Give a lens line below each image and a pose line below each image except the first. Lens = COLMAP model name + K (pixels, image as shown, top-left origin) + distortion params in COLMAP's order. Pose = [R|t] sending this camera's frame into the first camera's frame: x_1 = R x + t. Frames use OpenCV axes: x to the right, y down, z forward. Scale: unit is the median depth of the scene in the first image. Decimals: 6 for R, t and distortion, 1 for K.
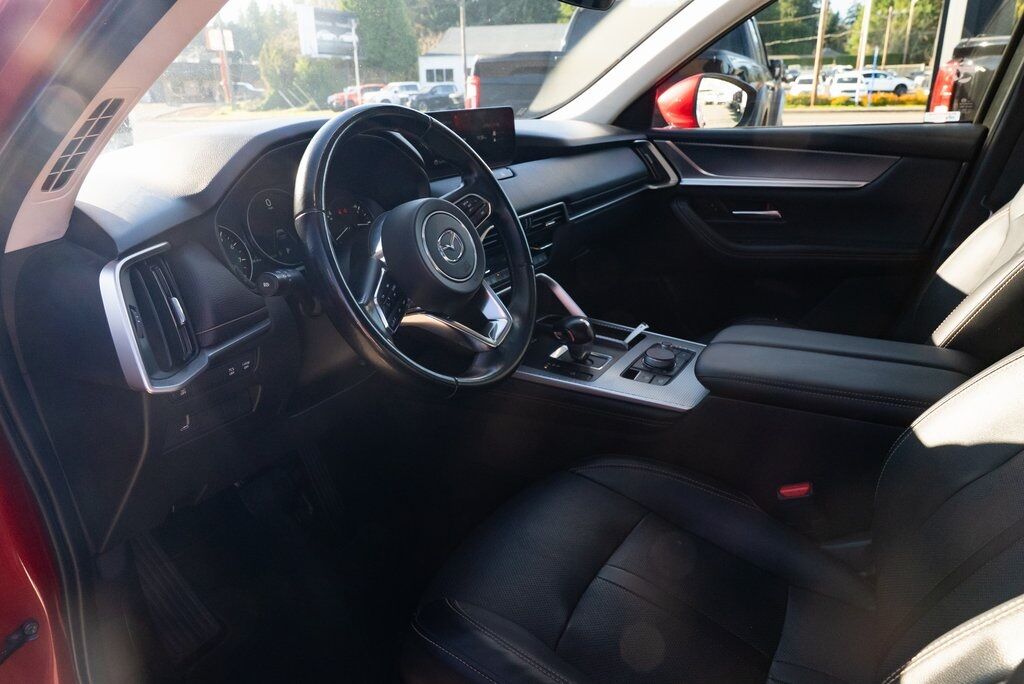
lens RADIAL K [[696.3, 0, 511.0], [0, 696.3, 336.4], [0, 0, 1]] dist [-0.031147, 0.017070]
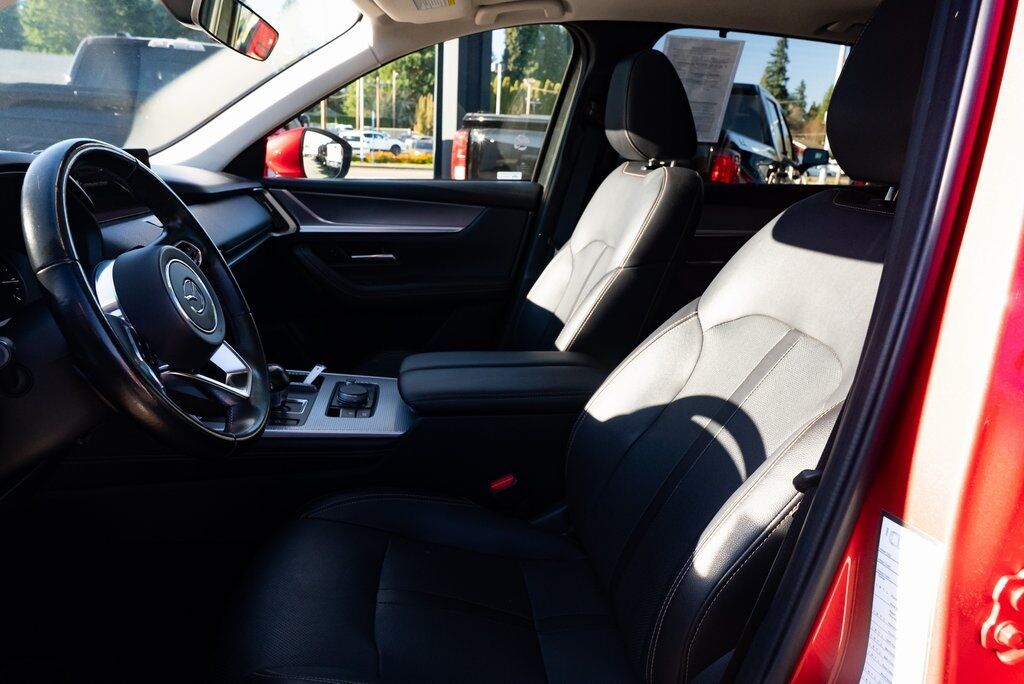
lens RADIAL K [[696.3, 0, 514.8], [0, 696.3, 337.3], [0, 0, 1]] dist [-0.031147, 0.017070]
pose [[0.789462, -0.099585, 0.605667, -0.142460], [0.140369, 0.989893, -0.020205, 0.001434], [-0.597533, 0.100968, 0.795462, 0.007195]]
